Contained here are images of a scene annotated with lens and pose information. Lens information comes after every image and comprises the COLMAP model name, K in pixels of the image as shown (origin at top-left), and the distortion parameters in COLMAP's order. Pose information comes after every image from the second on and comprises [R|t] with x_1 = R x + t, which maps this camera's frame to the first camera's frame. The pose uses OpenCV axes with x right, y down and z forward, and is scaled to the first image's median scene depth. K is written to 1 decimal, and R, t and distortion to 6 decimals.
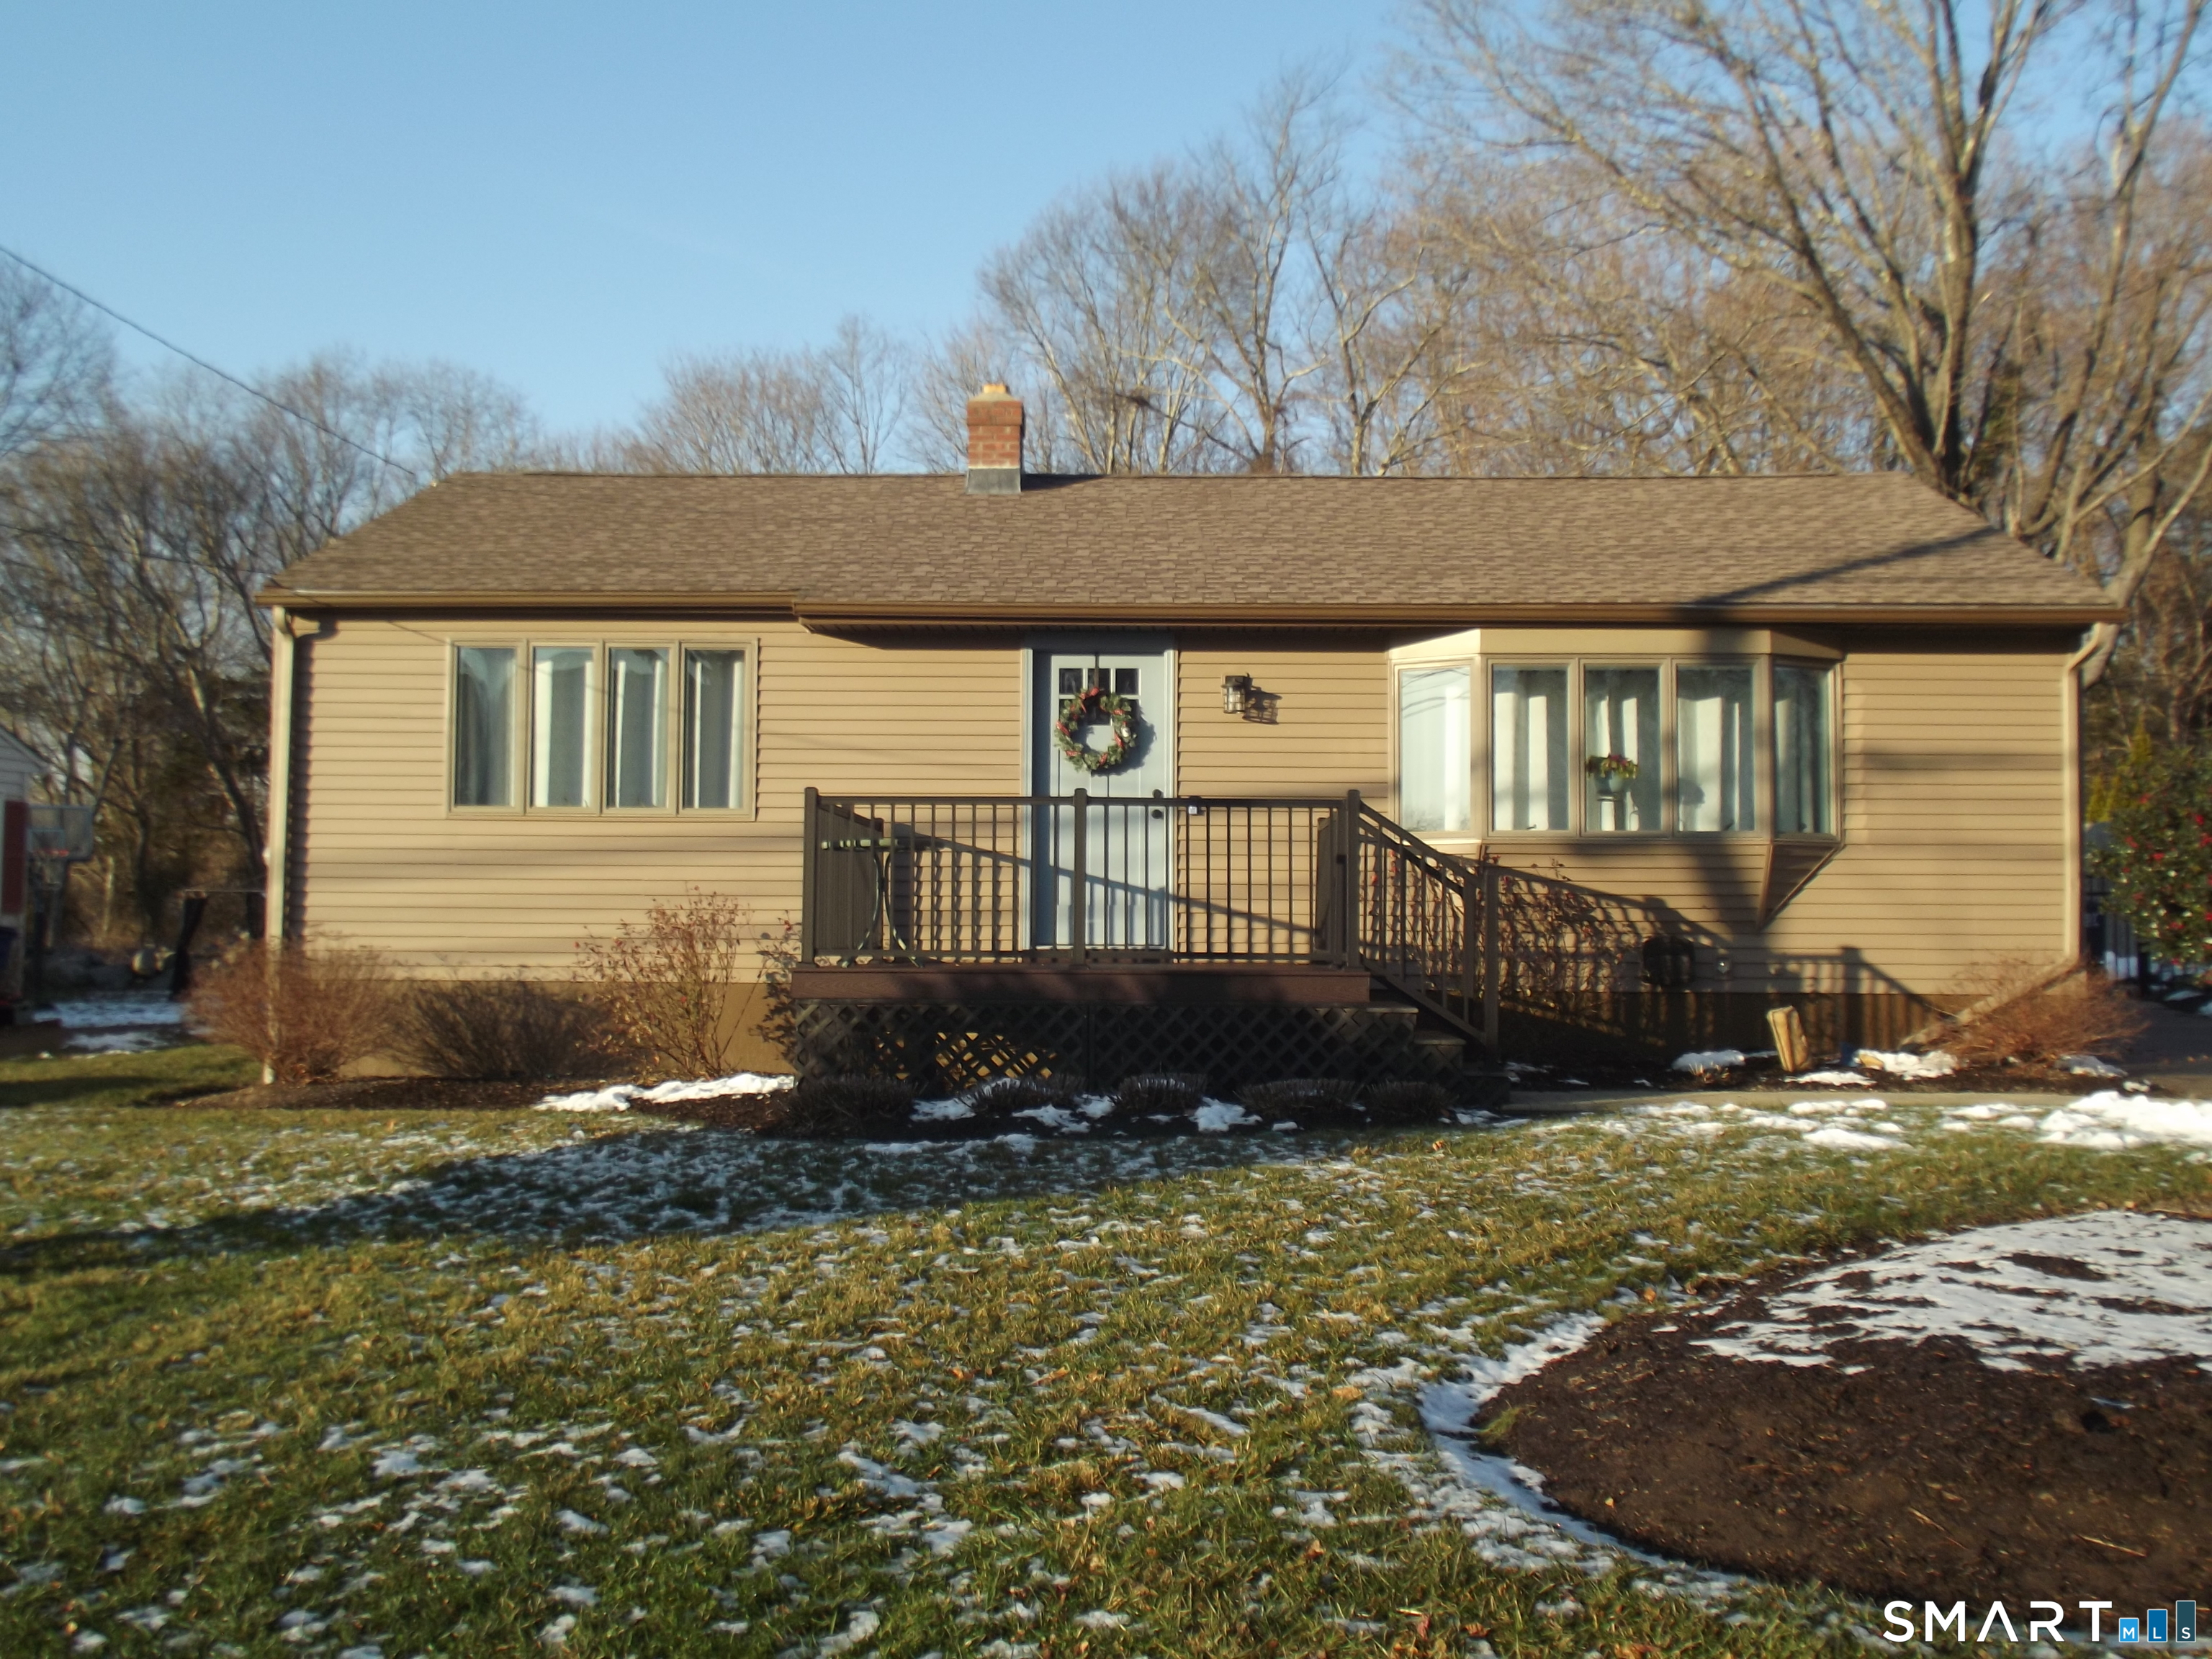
lens RADIAL K [[2266.4, 0, 1106.0], [0, 2266.4, 829.5], [0, 0, 1]] dist [0.058854, -0.014334]
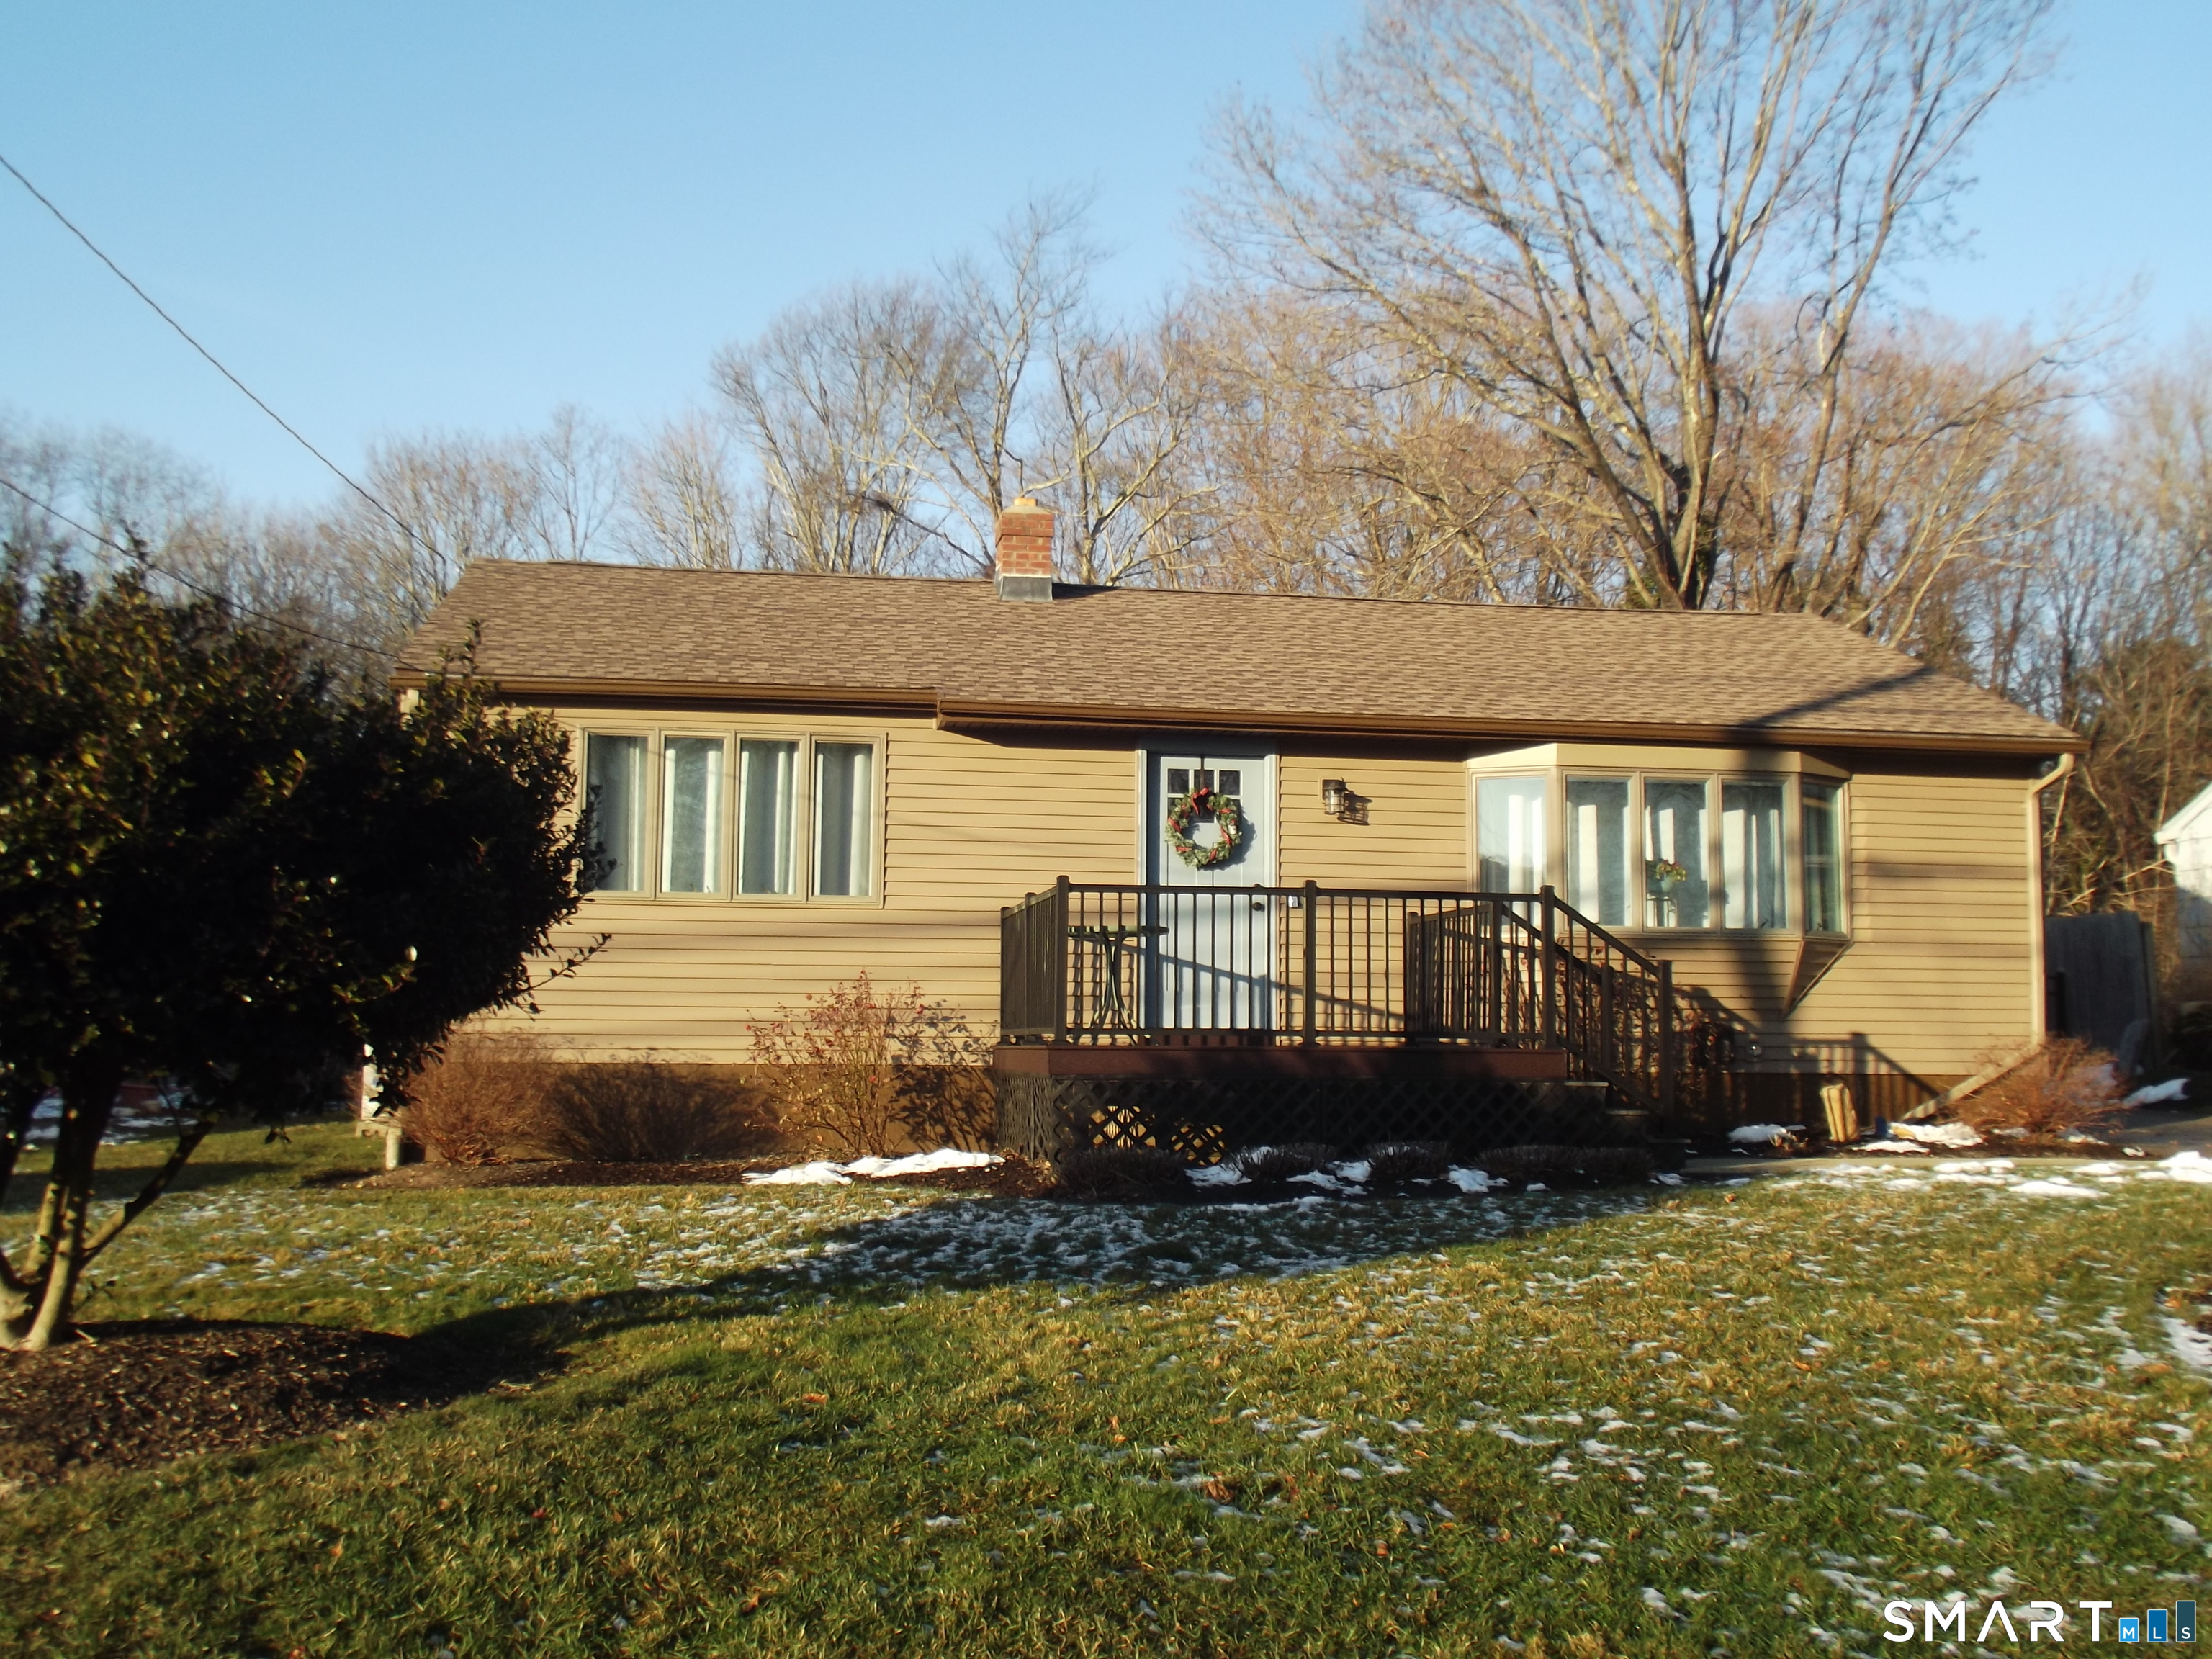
lens RADIAL K [[2289.6, 0, 1106.0], [0, 2289.6, 829.5], [0, 0, 1]] dist [0.063923, 0.011439]
pose [[0.979522, 0.019742, 0.200369, -0.266847], [-0.010587, 0.998855, -0.046661, 0.008073], [-0.201061, 0.043584, 0.978609, -0.047949]]
